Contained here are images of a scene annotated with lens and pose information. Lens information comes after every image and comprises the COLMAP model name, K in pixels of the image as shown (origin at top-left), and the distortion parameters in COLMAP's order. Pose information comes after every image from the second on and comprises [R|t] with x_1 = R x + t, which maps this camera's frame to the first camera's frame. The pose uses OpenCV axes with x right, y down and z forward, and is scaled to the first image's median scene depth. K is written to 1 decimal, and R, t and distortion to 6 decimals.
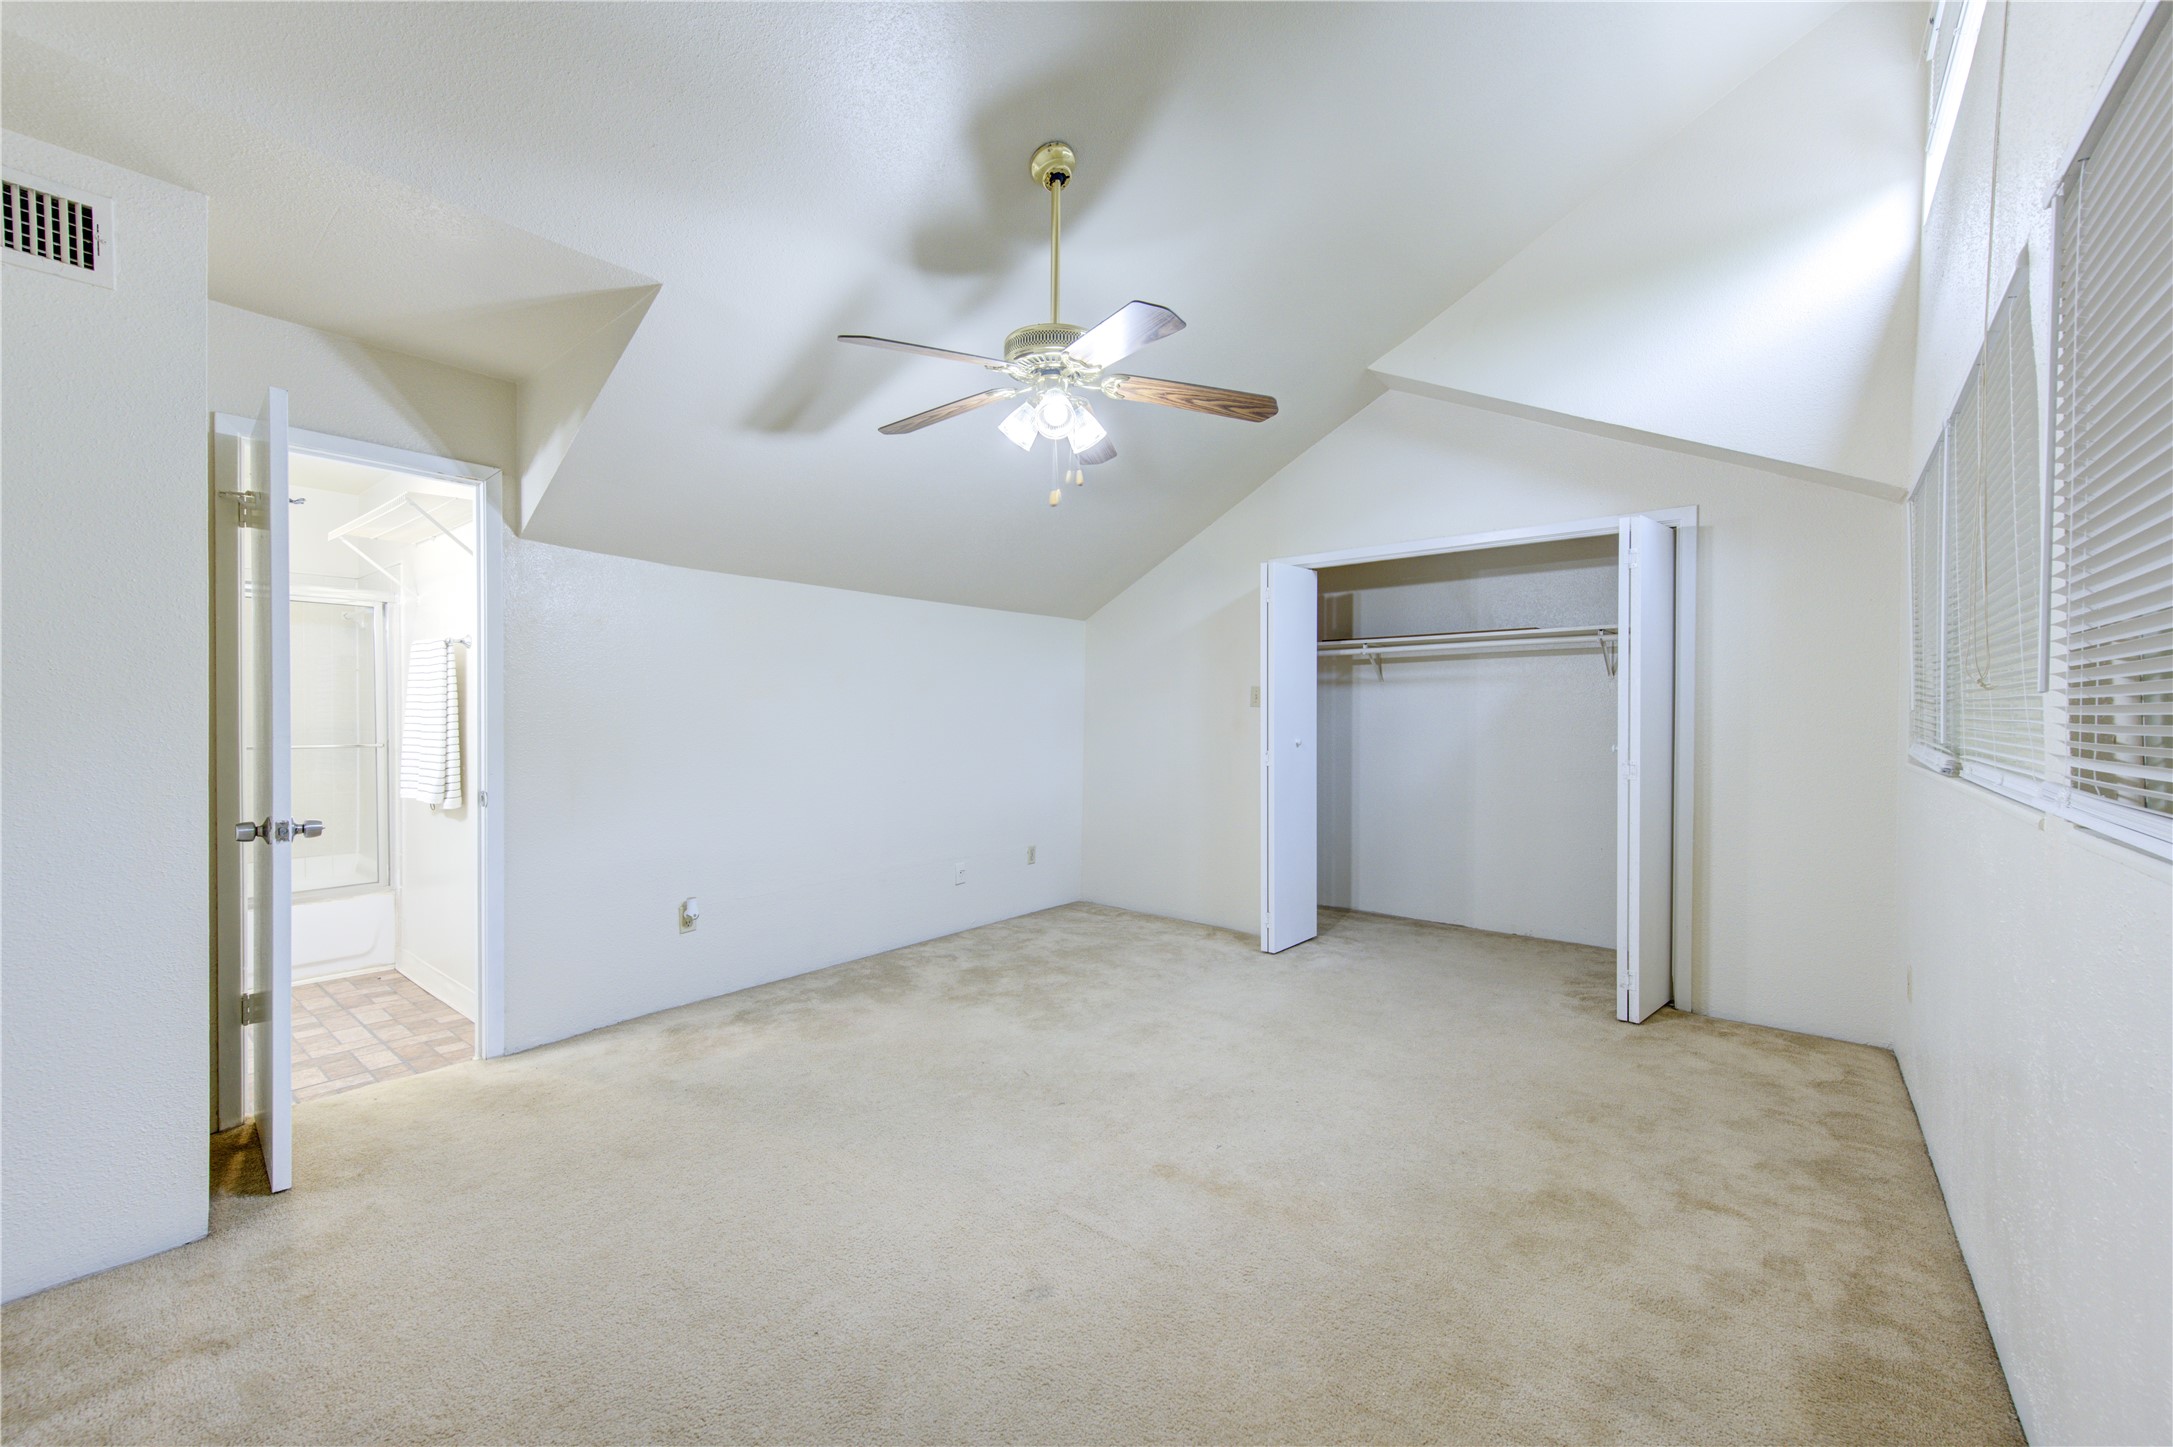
lens RADIAL K [[853.7, 0, 1085.9], [0, 853.7, 722.6], [0, 0, 1]] dist [0.000456, 0.000055]
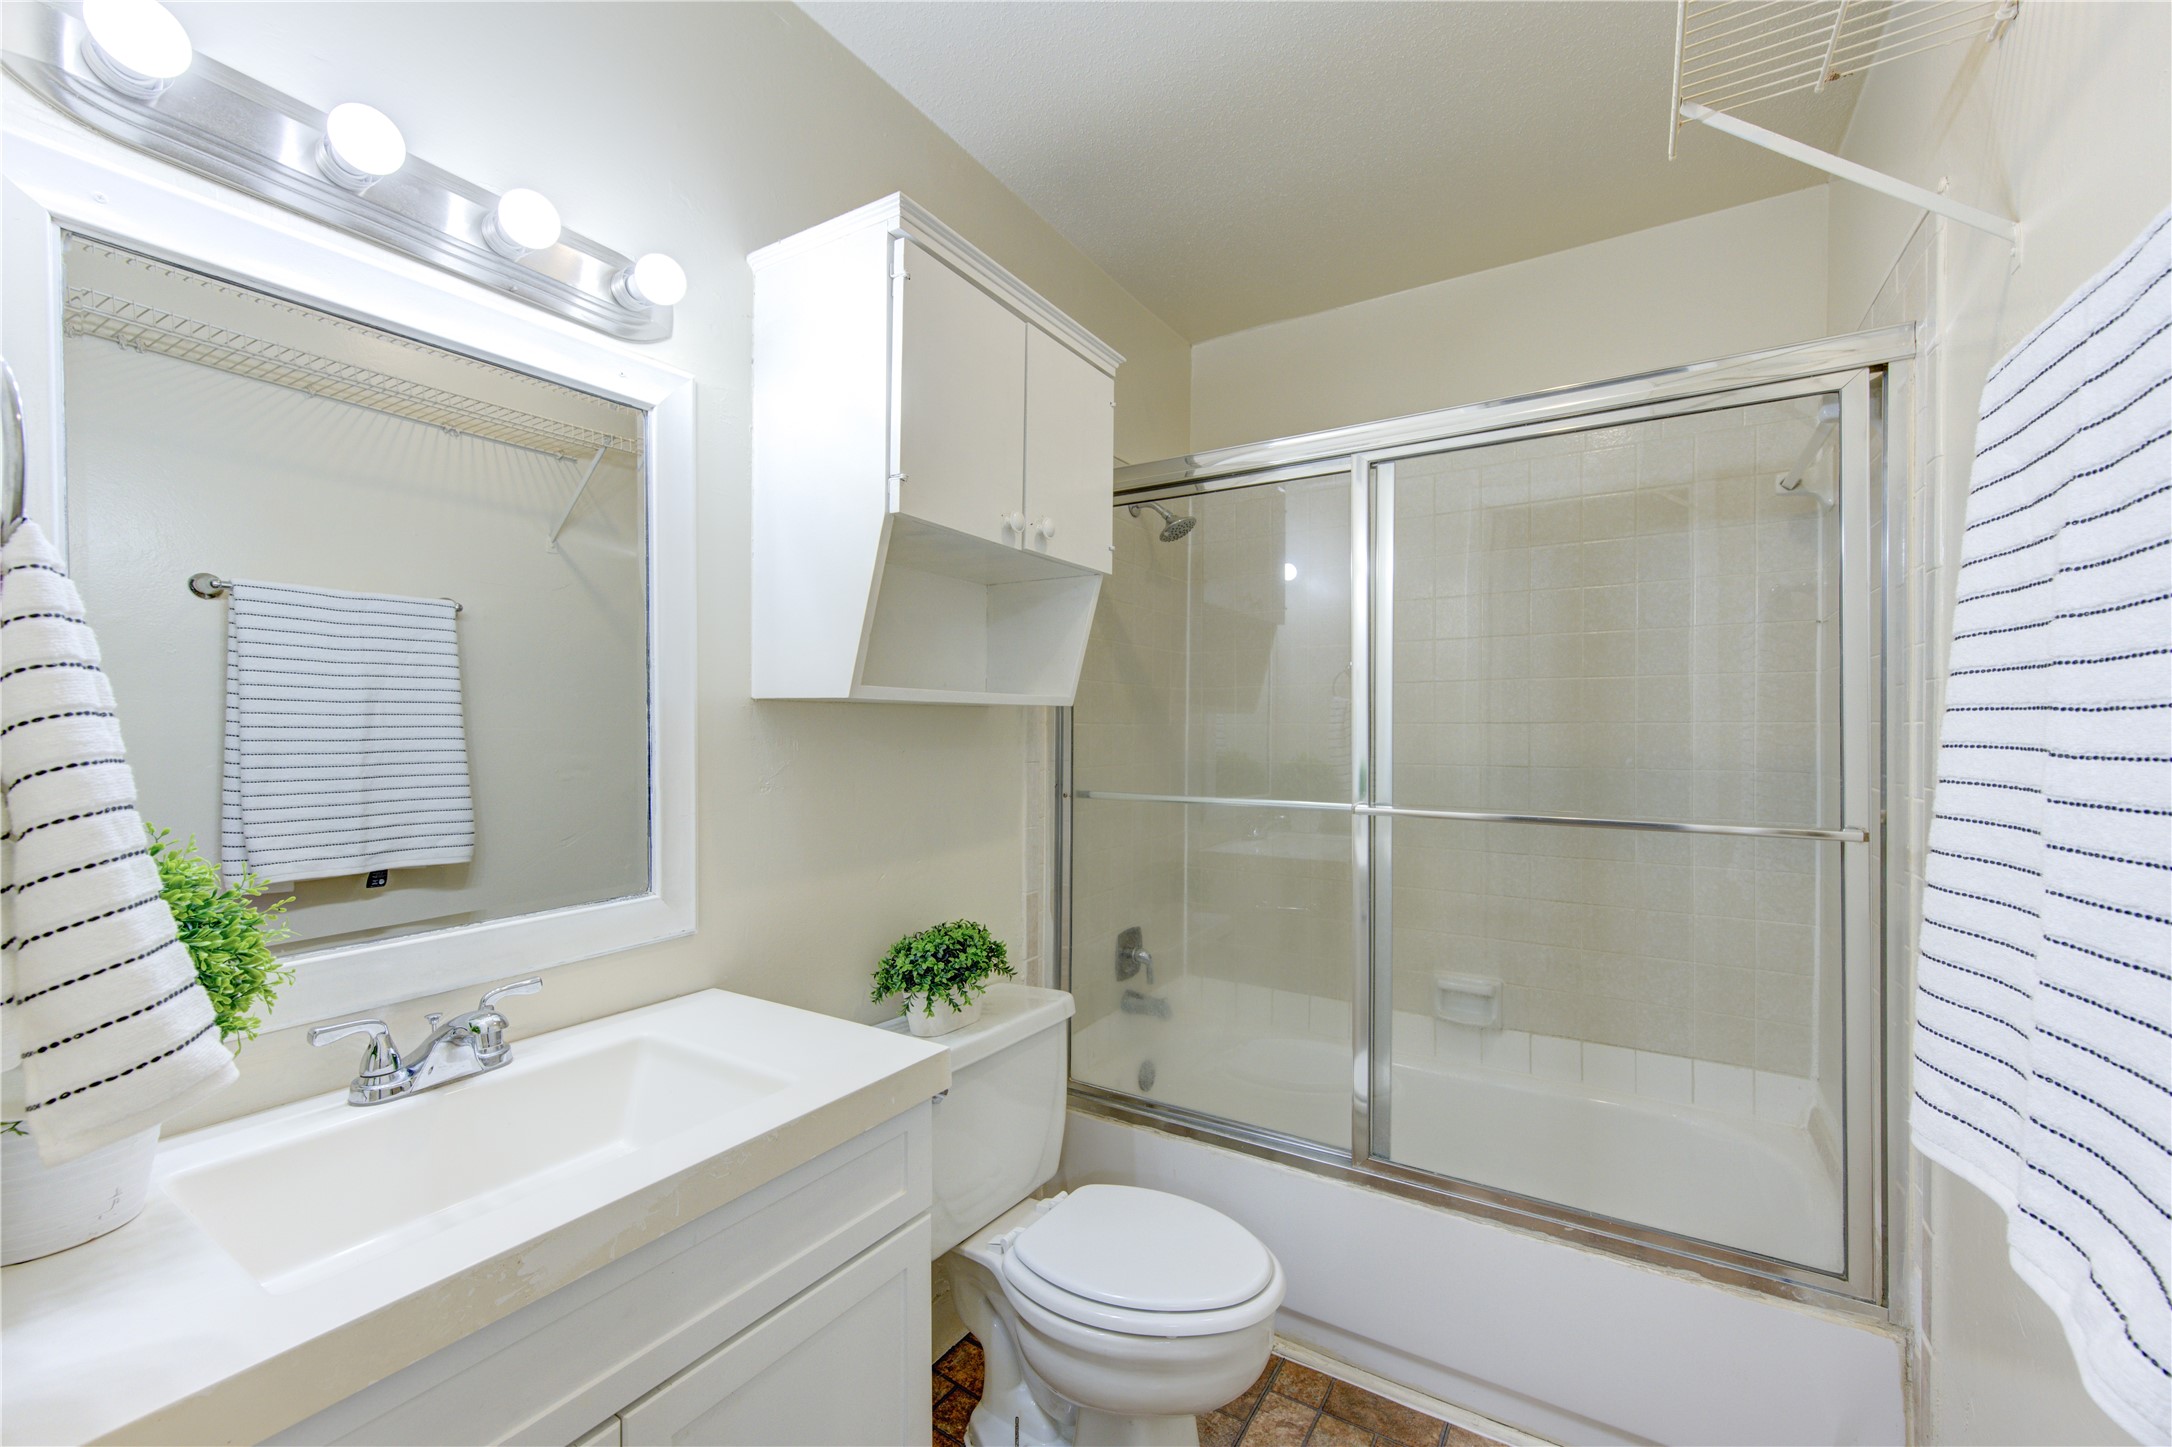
lens RADIAL K [[853.3, 0, 1087.8], [0, 853.3, 725.1], [0, 0, 1]] dist [0.000456, 0.000055]
pose [[0.136558, 0.000990, -0.990632, -0.560001], [-0.012208, 0.999925, -0.000684, -0.006565], [0.990557, 0.012187, 0.136560, 0.683319]]
